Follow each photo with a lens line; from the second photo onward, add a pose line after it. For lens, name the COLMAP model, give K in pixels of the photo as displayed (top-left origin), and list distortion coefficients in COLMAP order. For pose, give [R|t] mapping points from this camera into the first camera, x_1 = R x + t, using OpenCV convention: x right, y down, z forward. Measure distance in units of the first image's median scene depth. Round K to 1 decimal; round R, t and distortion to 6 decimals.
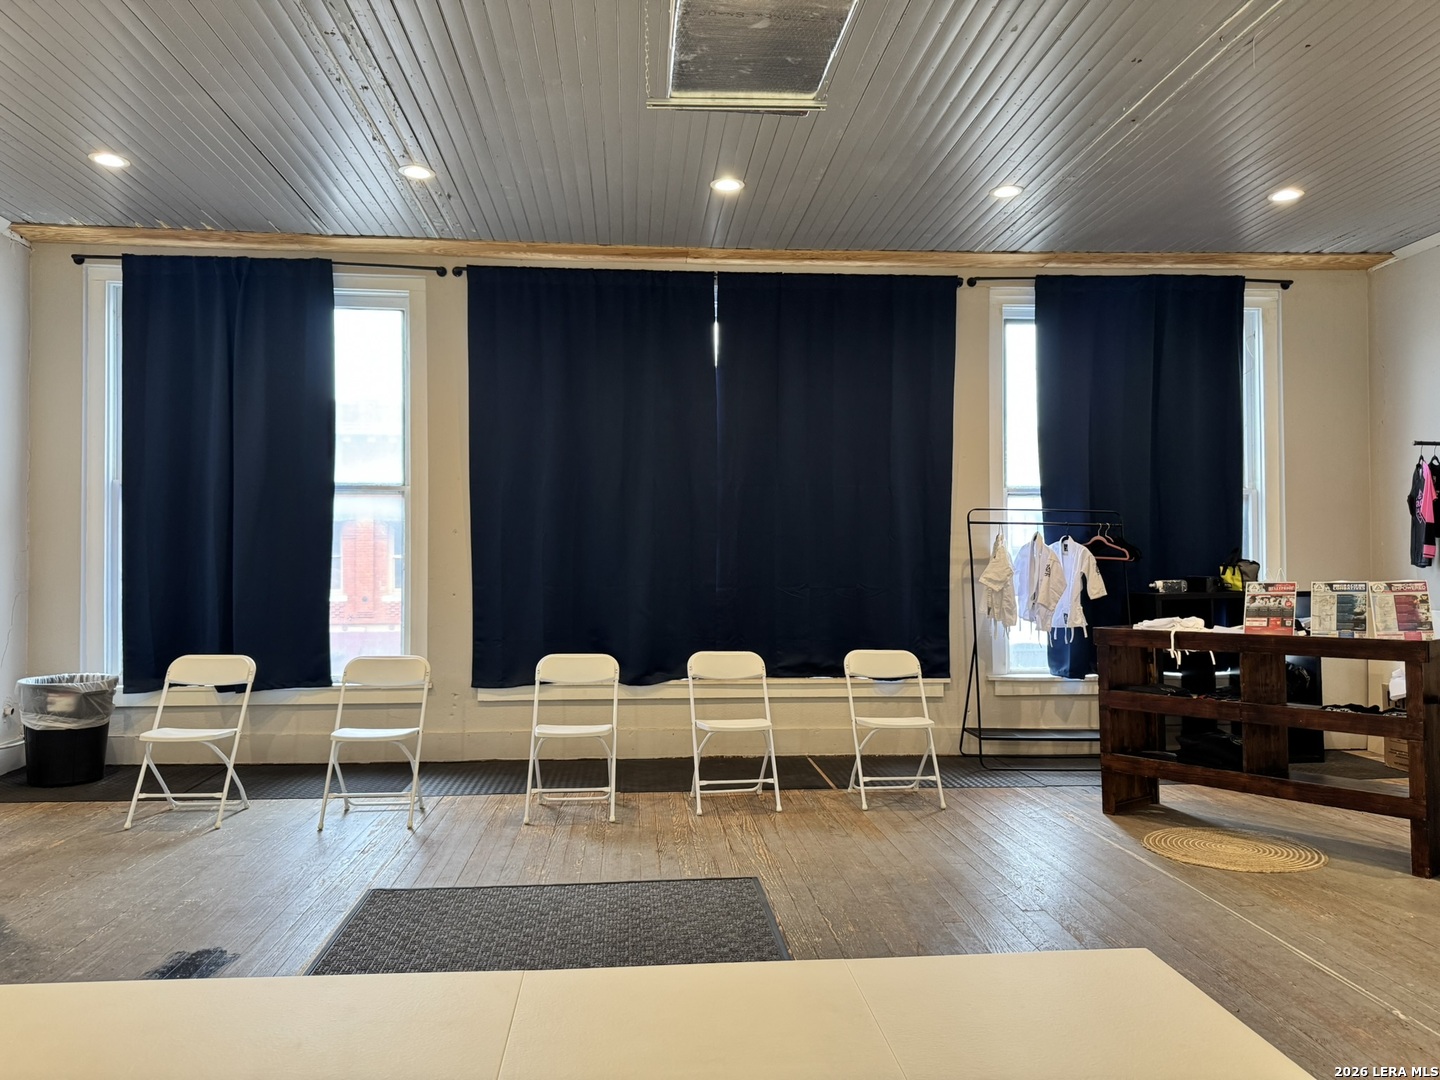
lens RADIAL K [[1011.6, 0, 708.8], [0, 1011.6, 546.6], [0, 0, 1]] dist [0.108953, -0.120446]
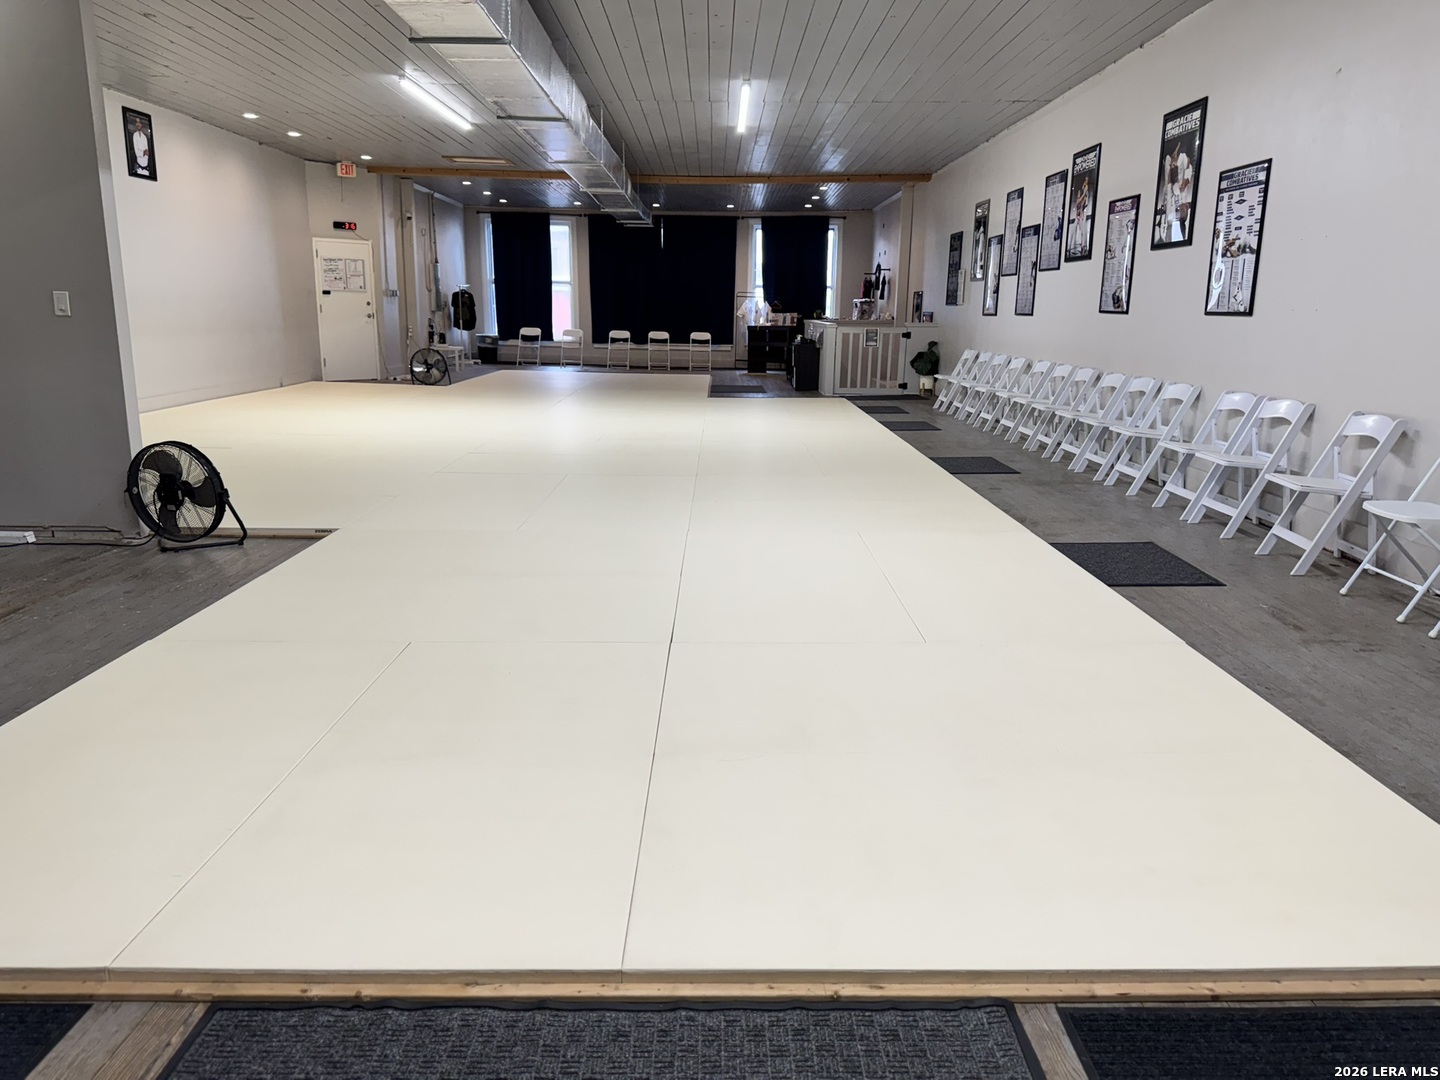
lens RADIAL K [[1008.9, 0, 720.0], [0, 1008.9, 540.0], [0, 0, 1]] dist [0.091536, -0.113677]
pose [[0.993445, 0.041229, -0.106617, 0.587712], [-0.015127, 0.971905, 0.234887, -0.025535], [0.113306, -0.231734, 0.966158, -2.401855]]
